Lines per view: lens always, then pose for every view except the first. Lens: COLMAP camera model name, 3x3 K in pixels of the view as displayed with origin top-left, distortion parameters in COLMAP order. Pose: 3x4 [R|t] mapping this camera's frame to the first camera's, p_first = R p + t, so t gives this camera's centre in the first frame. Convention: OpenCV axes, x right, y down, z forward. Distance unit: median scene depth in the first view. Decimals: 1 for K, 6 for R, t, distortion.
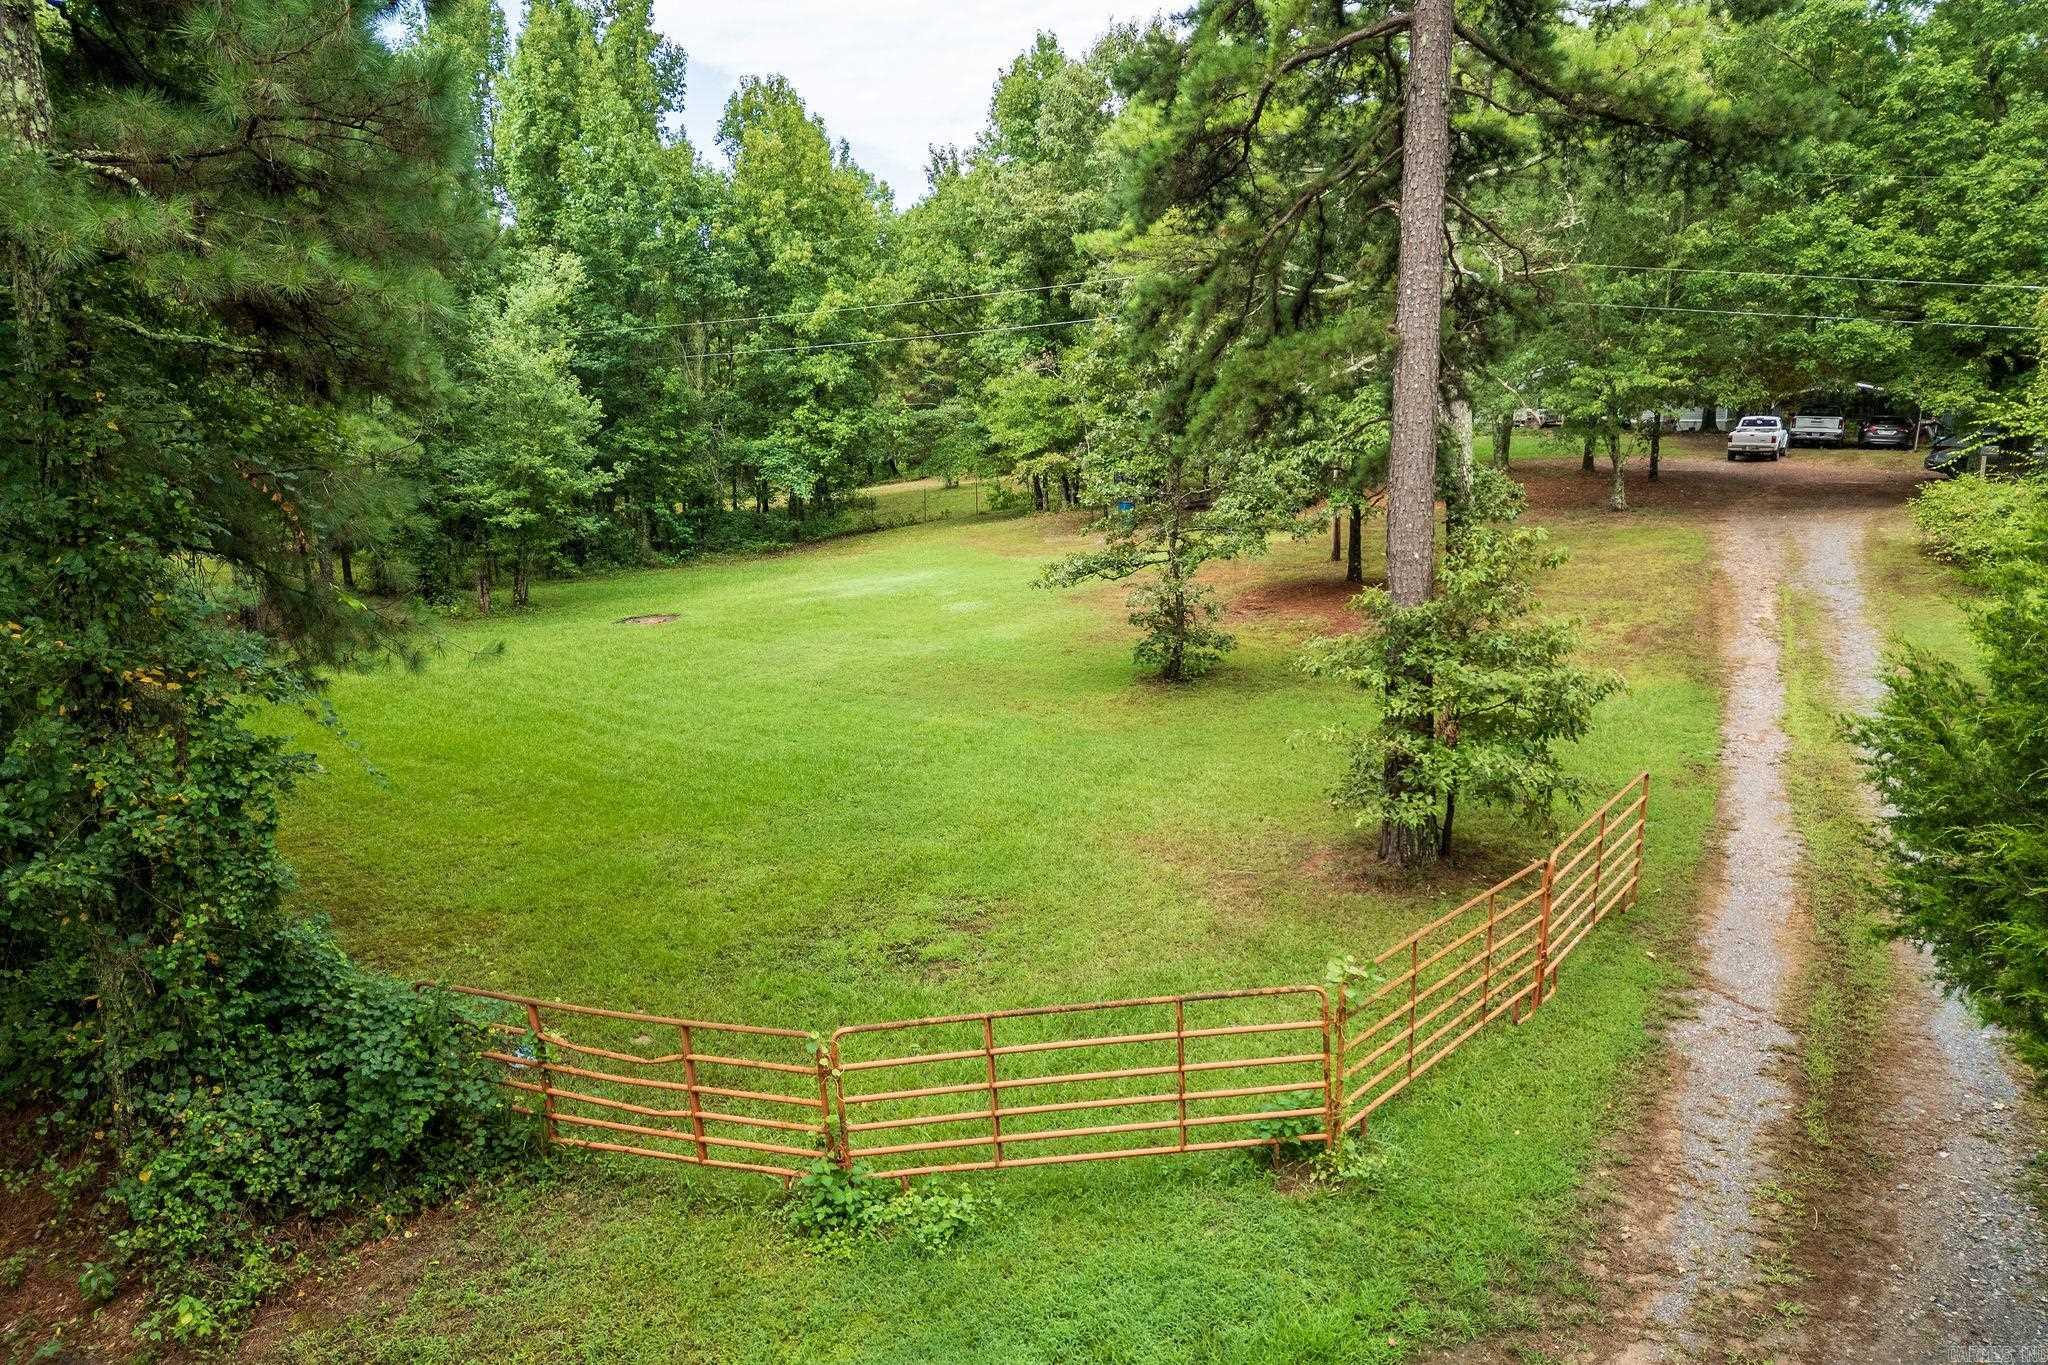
lens RADIAL K [[1441.2, 0, 1010.2], [0, 1441.2, 682.3], [0, 0, 1]] dist [0.077675, -0.071073]
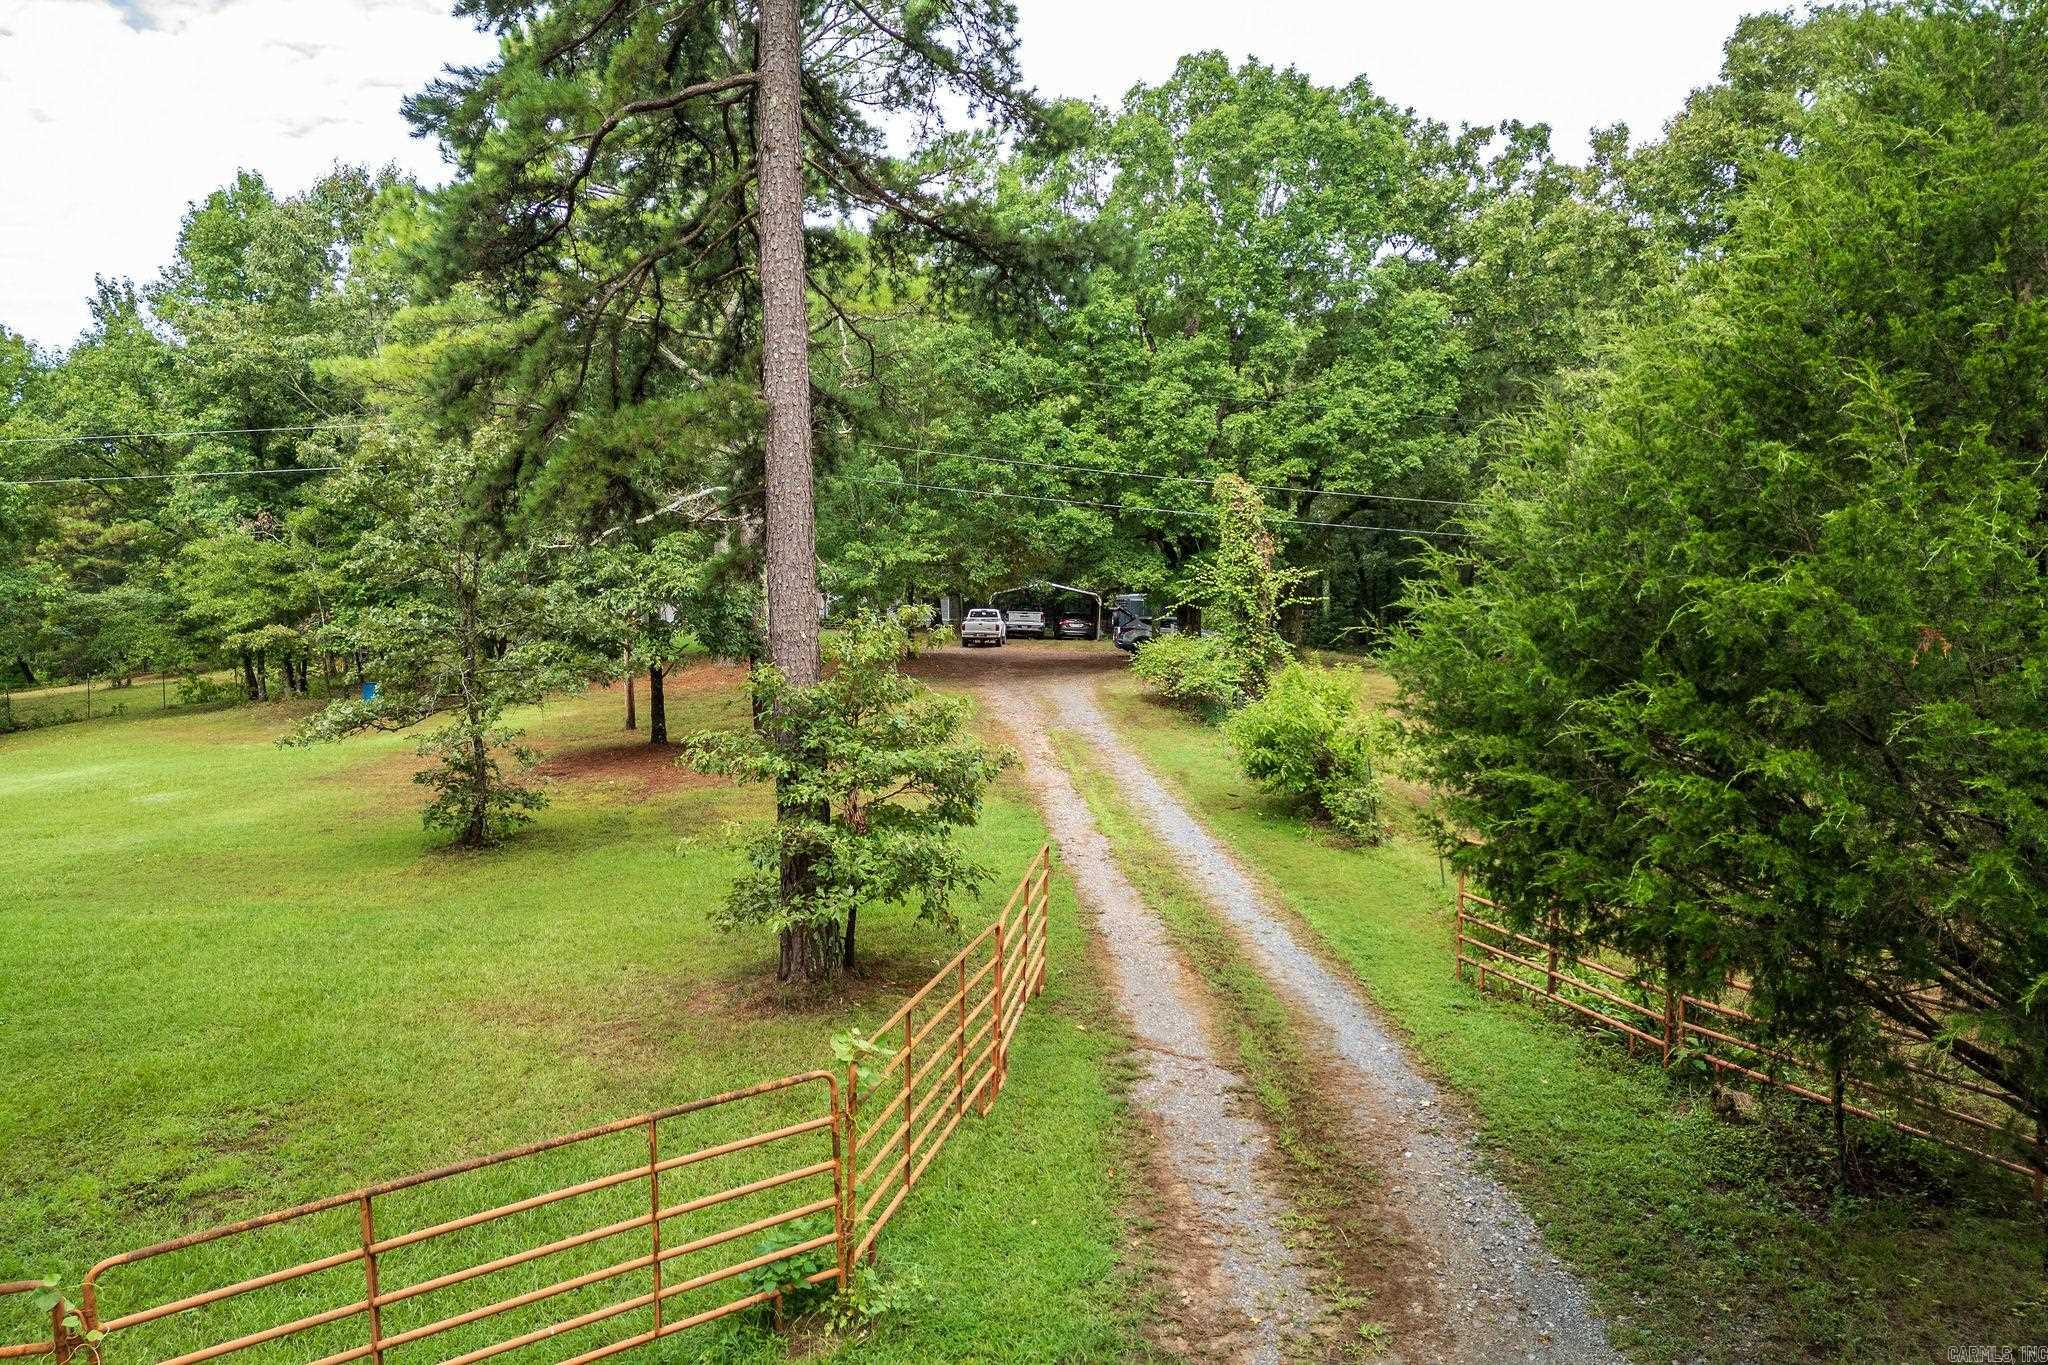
lens RADIAL K [[1441.2, 0, 1020.6], [0, 1441.2, 679.6], [0, 0, 1]] dist [0.077675, -0.071073]
pose [[0.867458, -0.013186, 0.497336, -0.046715], [0.090421, 0.987178, -0.131540, 0.061265], [-0.489225, 0.159075, 0.857528, 0.127884]]
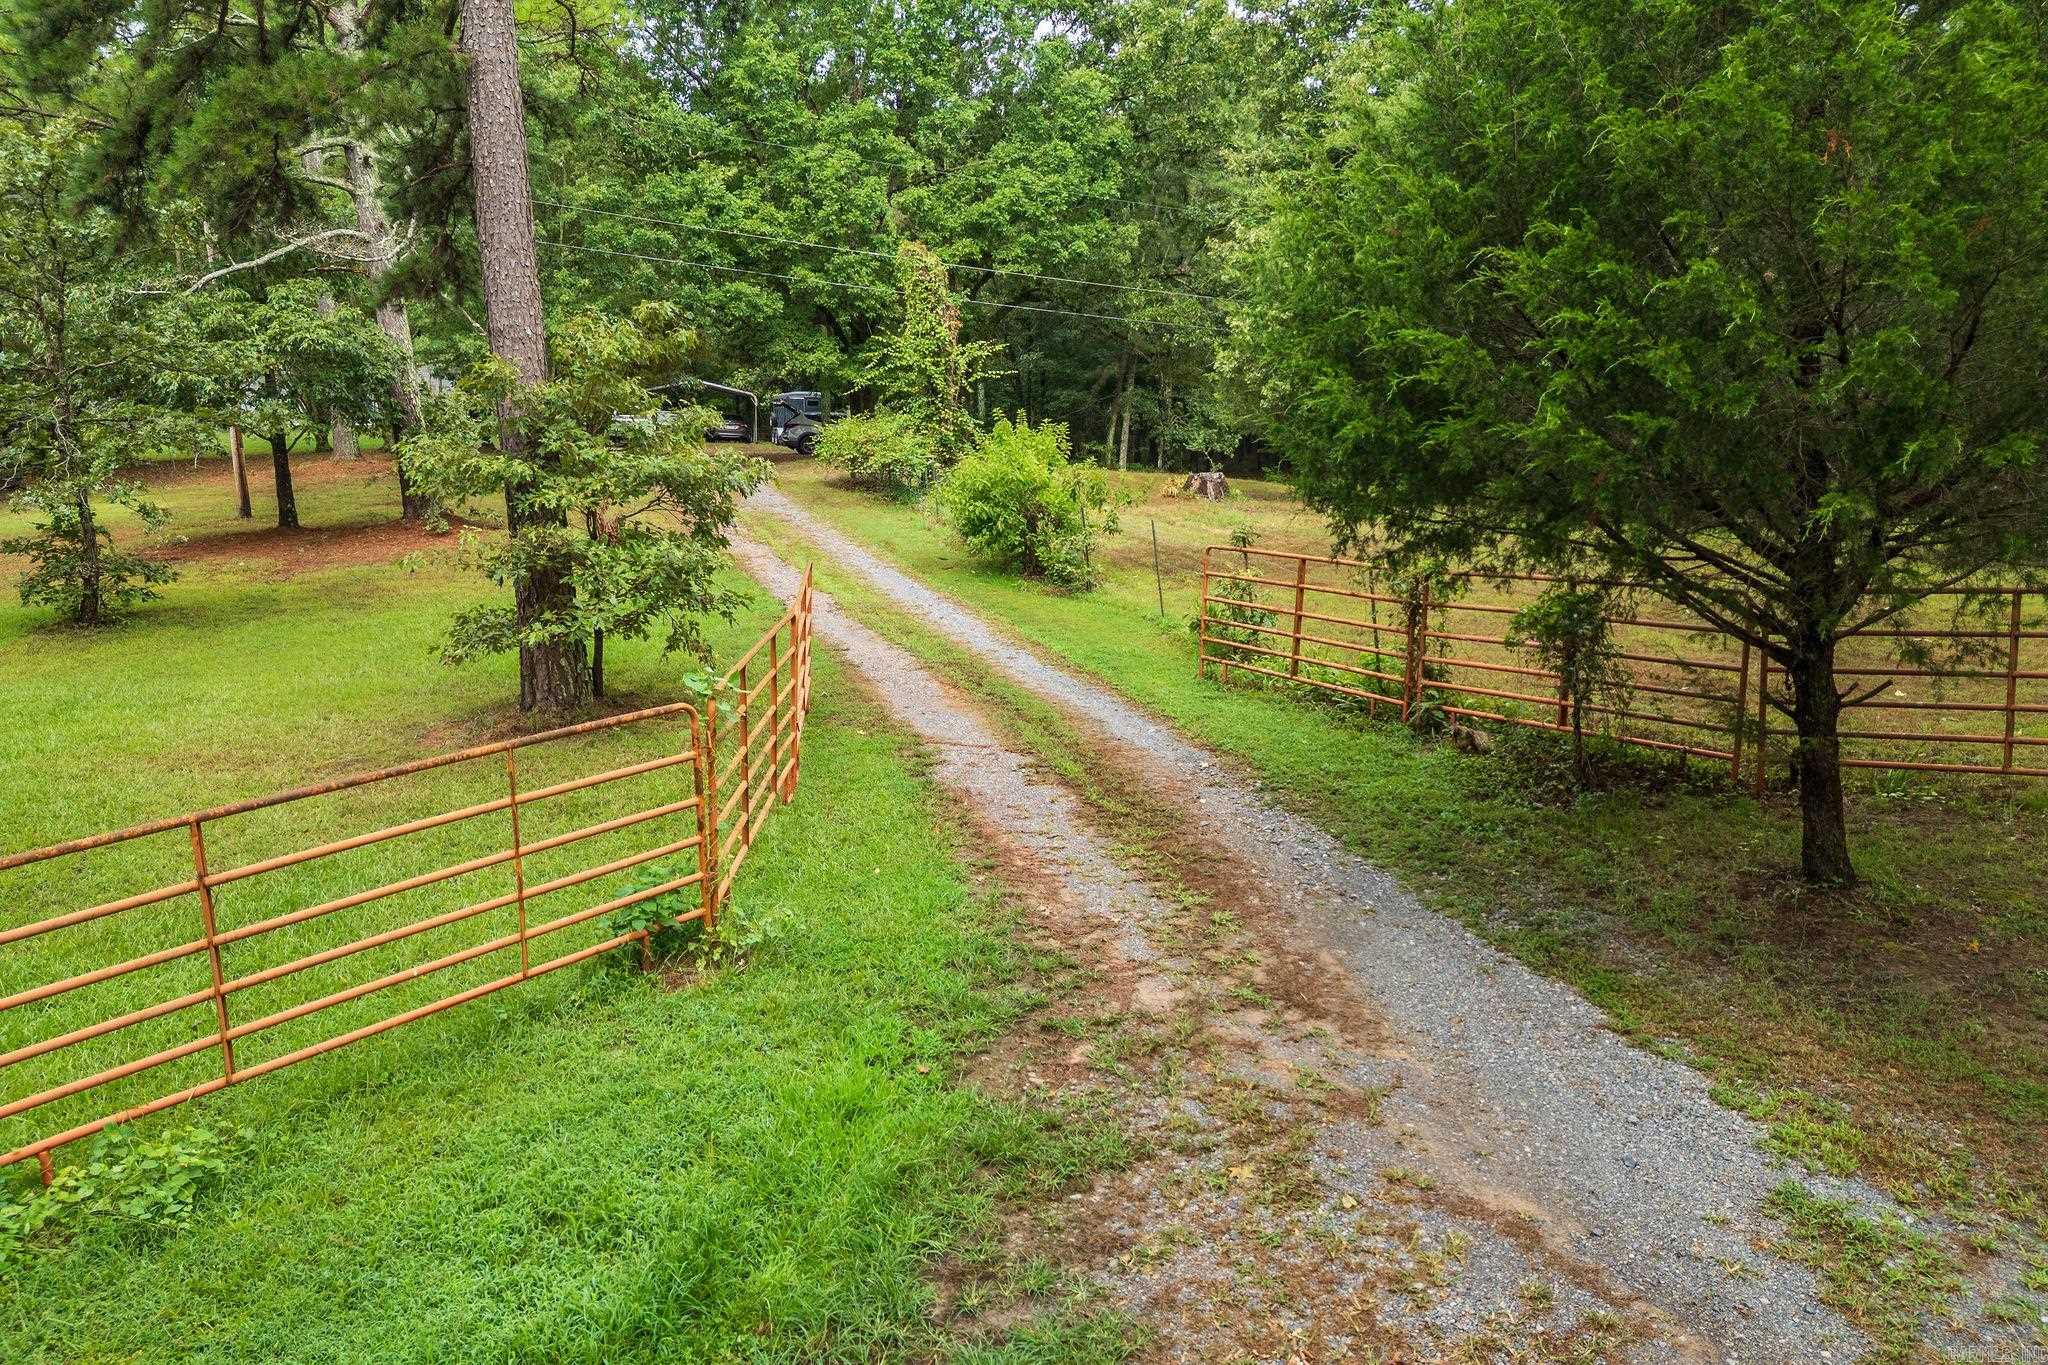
lens RADIAL K [[1441.2, 0, 1020.5], [0, 1441.2, 685.8], [0, 0, 1]] dist [0.077675, -0.071073]
pose [[0.716045, -0.107982, 0.689651, -0.096084], [0.133569, 0.990903, 0.016469, 0.114636], [-0.685156, 0.080323, 0.723954, 0.185064]]
